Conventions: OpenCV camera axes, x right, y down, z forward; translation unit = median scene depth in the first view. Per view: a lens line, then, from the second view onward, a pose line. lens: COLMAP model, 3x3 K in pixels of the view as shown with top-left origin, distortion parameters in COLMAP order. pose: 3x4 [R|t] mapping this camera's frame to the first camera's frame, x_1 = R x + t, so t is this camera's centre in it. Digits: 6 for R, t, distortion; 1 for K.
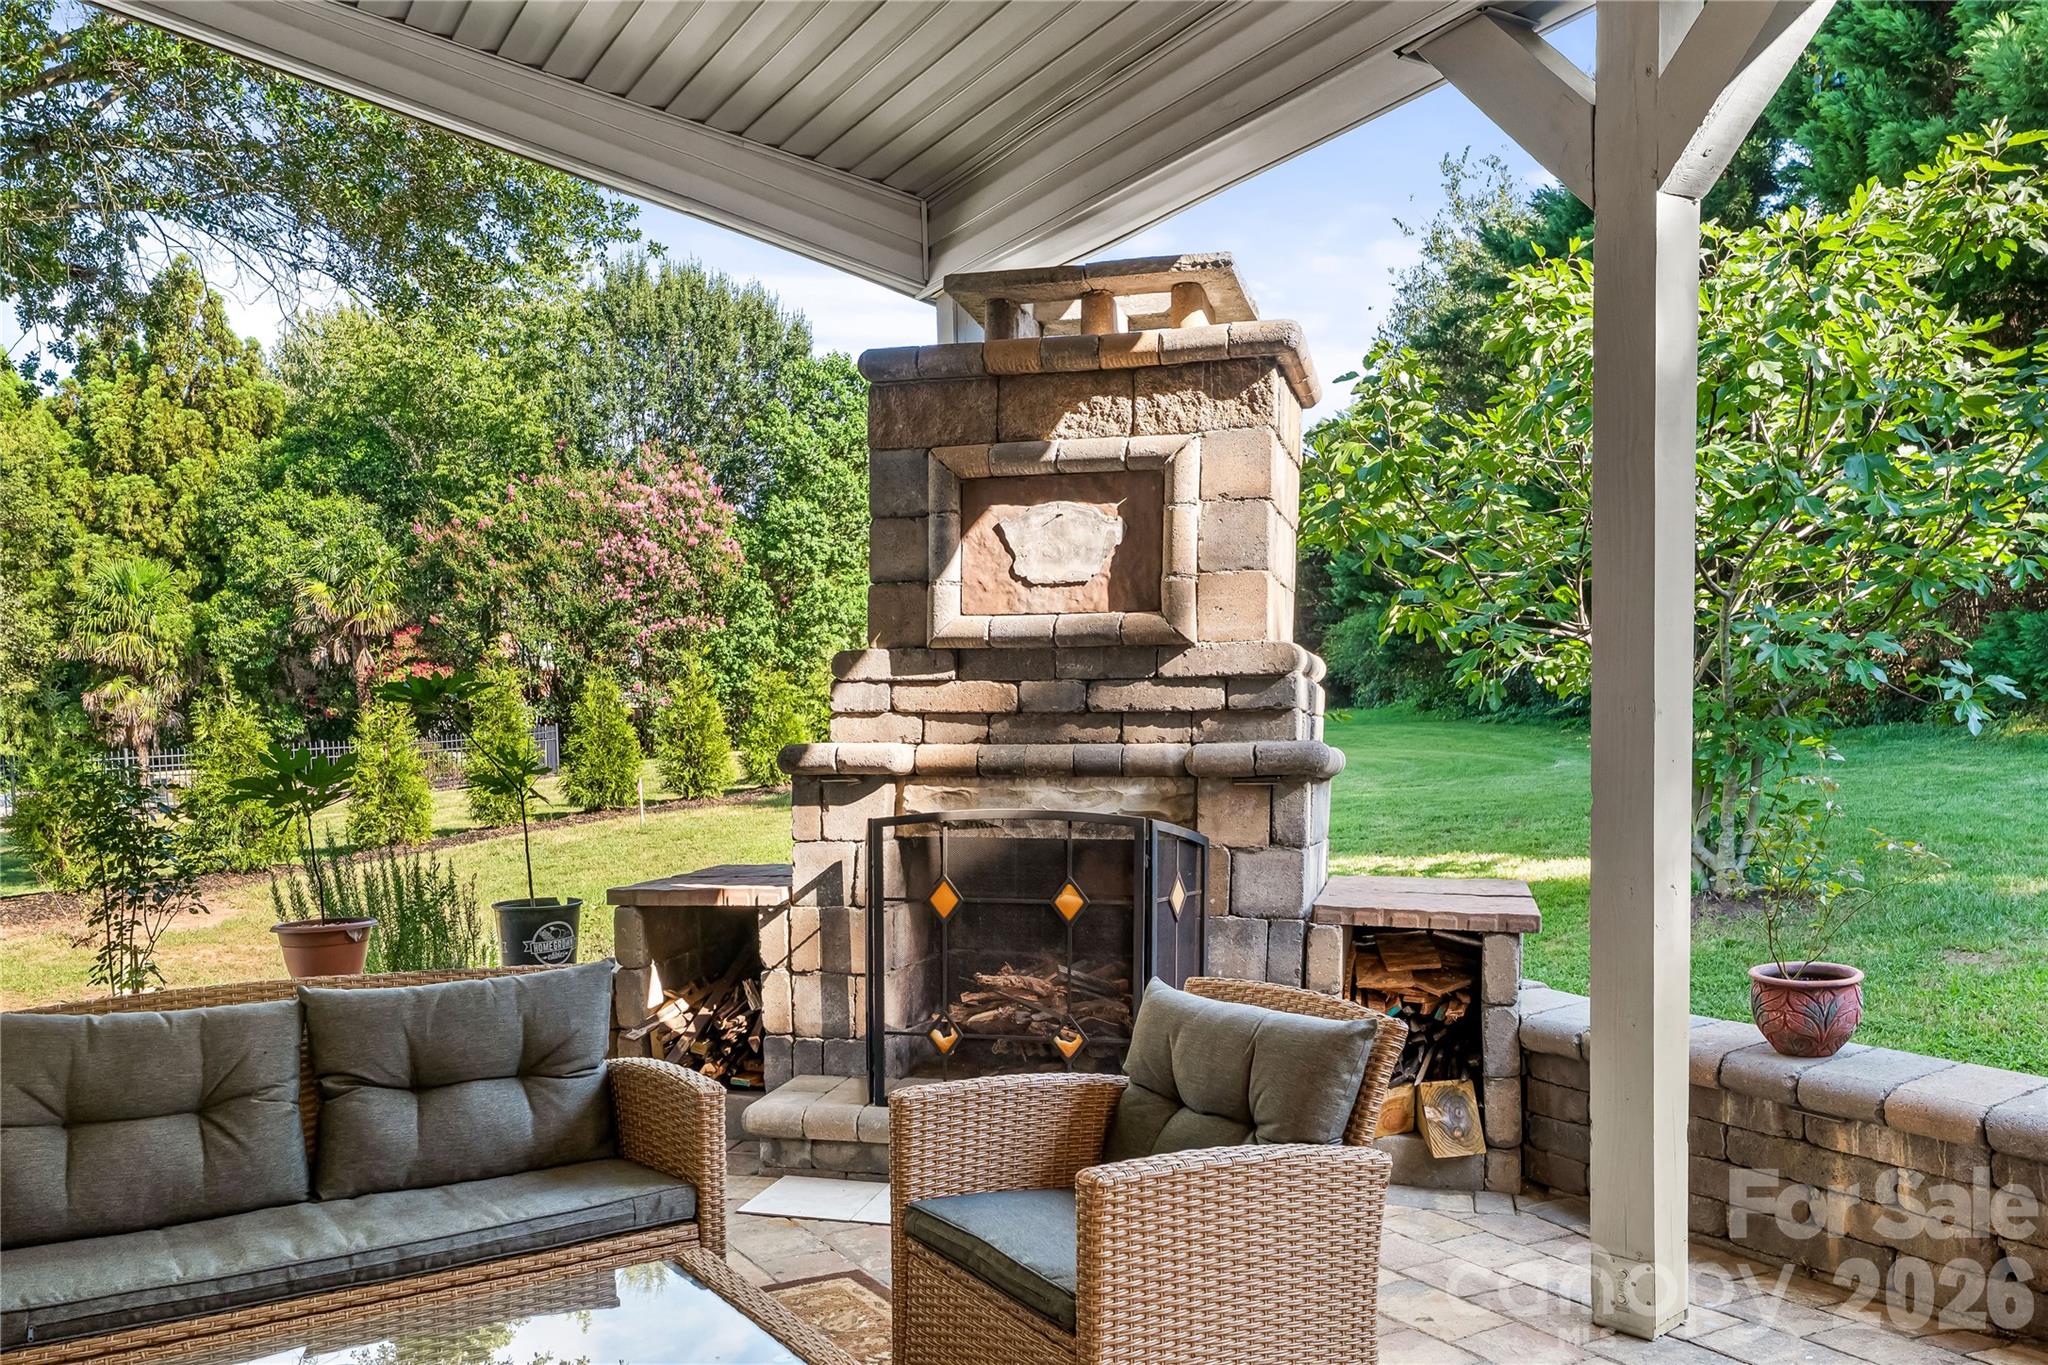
lens RADIAL K [[1555.7, 0, 1022.1], [0, 1555.7, 730.1], [0, 0, 1]] dist [0.002470, 0.013540]
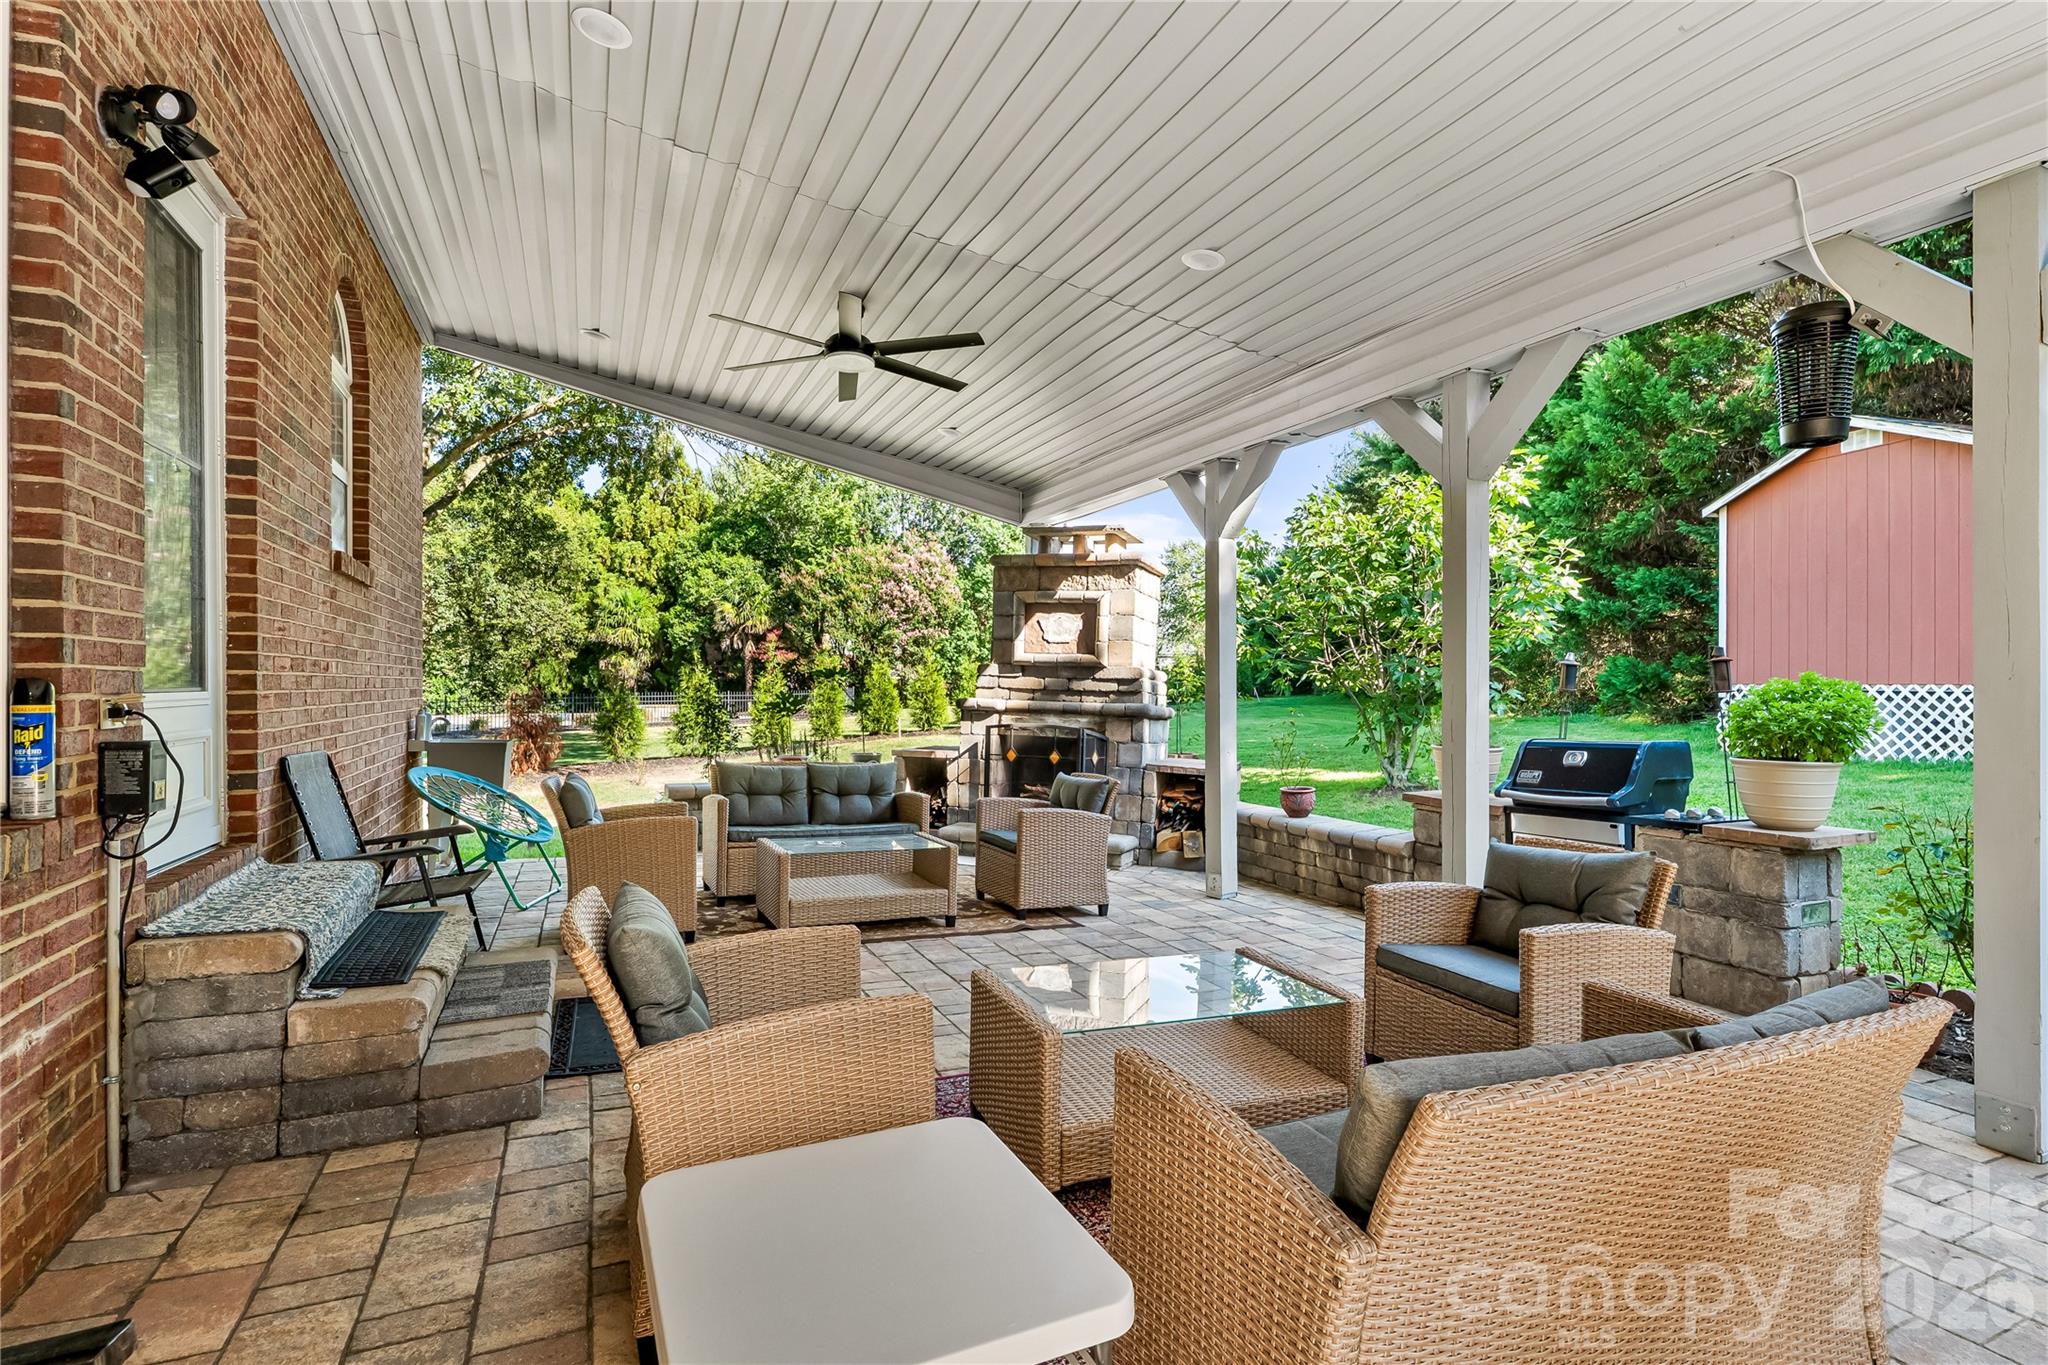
lens RADIAL K [[971.7, 0, 1021.6], [0, 971.7, 688.0], [0, 0, 1]] dist [0.001214, 0.000458]
pose [[0.992809, 0.037711, -0.113614, 0.133975], [-0.039056, 0.999191, -0.009628, 0.003476], [0.113159, 0.013996, 0.993478, -0.605511]]
